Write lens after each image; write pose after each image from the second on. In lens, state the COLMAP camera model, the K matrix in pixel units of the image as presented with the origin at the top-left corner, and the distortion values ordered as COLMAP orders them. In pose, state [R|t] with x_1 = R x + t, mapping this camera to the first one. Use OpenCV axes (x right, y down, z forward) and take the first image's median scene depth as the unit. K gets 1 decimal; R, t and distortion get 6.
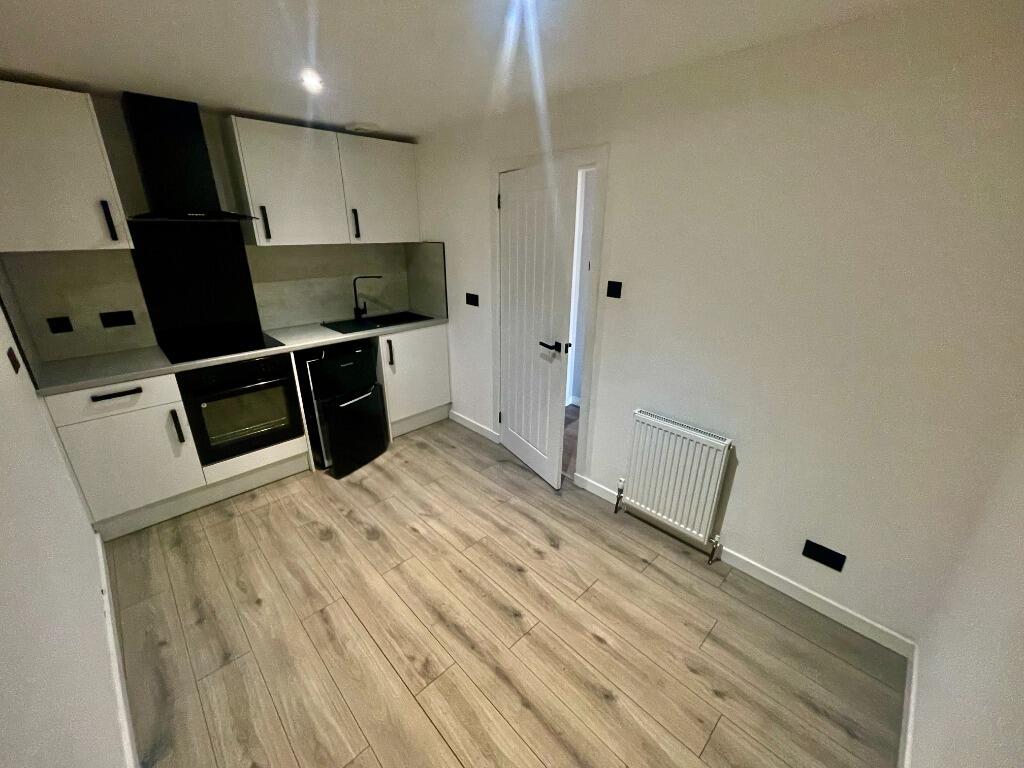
lens RADIAL K [[416.2, 0, 511.6], [0, 416.2, 381.7], [0, 0, 1]] dist [-0.003907, -0.000405]
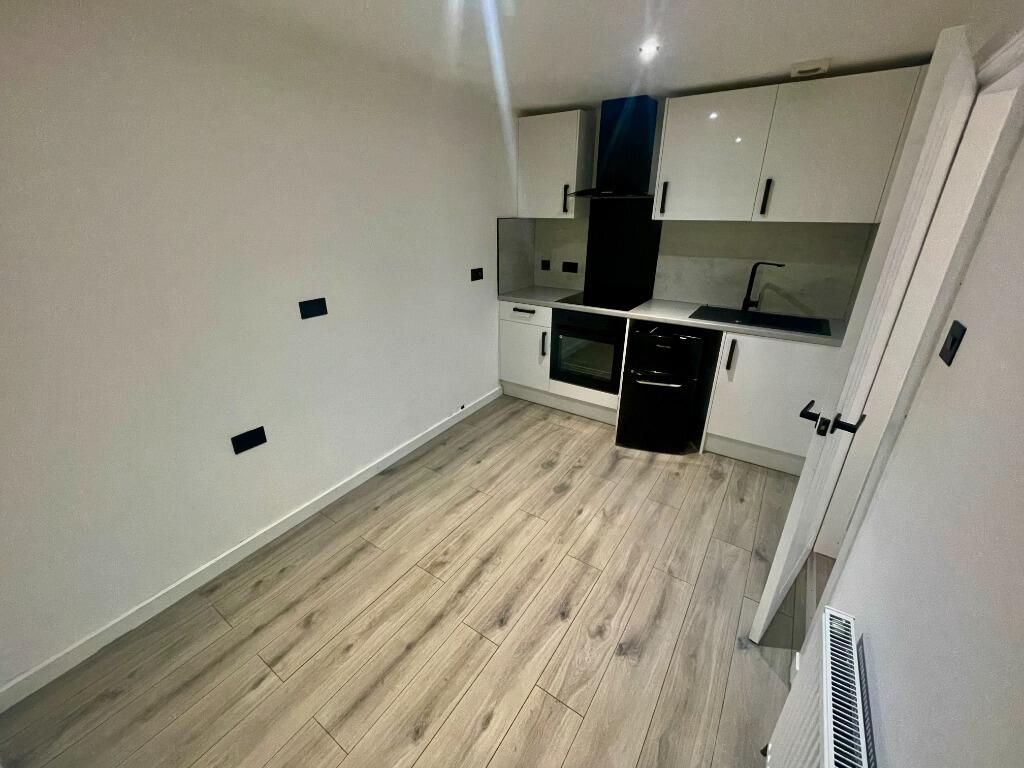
lens RADIAL K [[416.2, 0, 511.6], [0, 416.2, 381.7], [0, 0, 1]] dist [-0.003907, -0.000405]
pose [[0.205960, 0.372127, -0.905042, 0.467464], [-0.336841, 0.895312, 0.291471, -0.140331], [0.918759, 0.244823, 0.309746, 0.427153]]
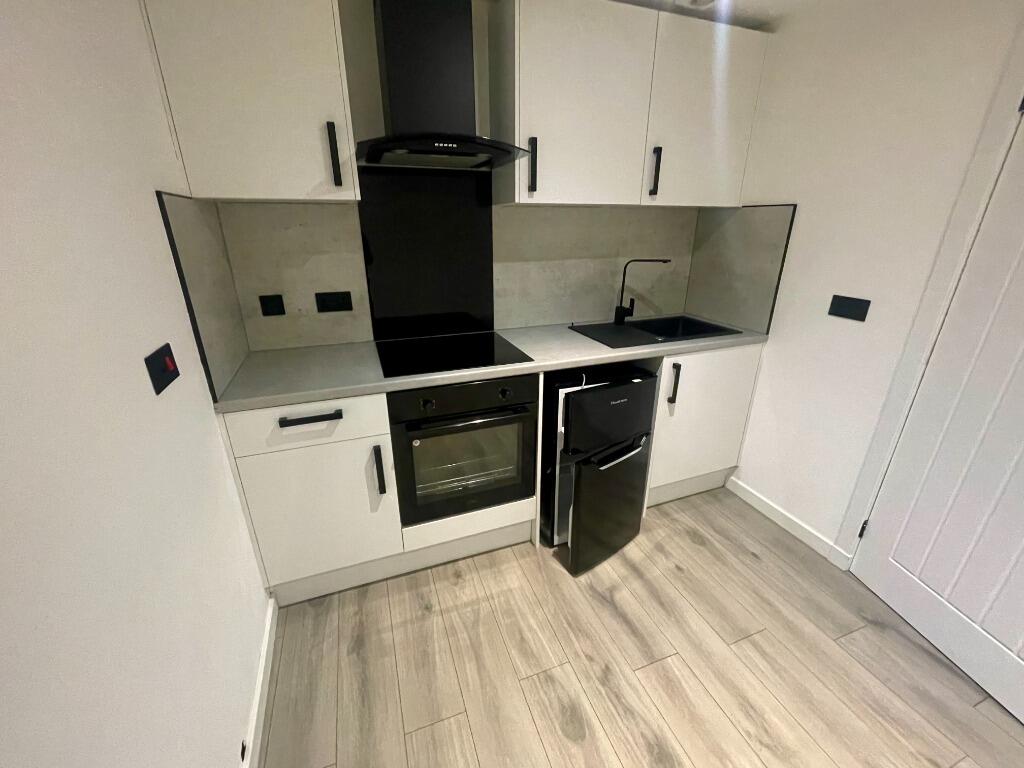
lens RADIAL K [[416.2, 0, 511.6], [0, 416.2, 381.7], [0, 0, 1]] dist [-0.003907, -0.000405]
pose [[0.915241, 0.140710, -0.377537, -0.337245], [-0.136195, 0.989923, 0.038778, -0.077533], [0.379189, 0.015928, 0.925182, 0.409202]]
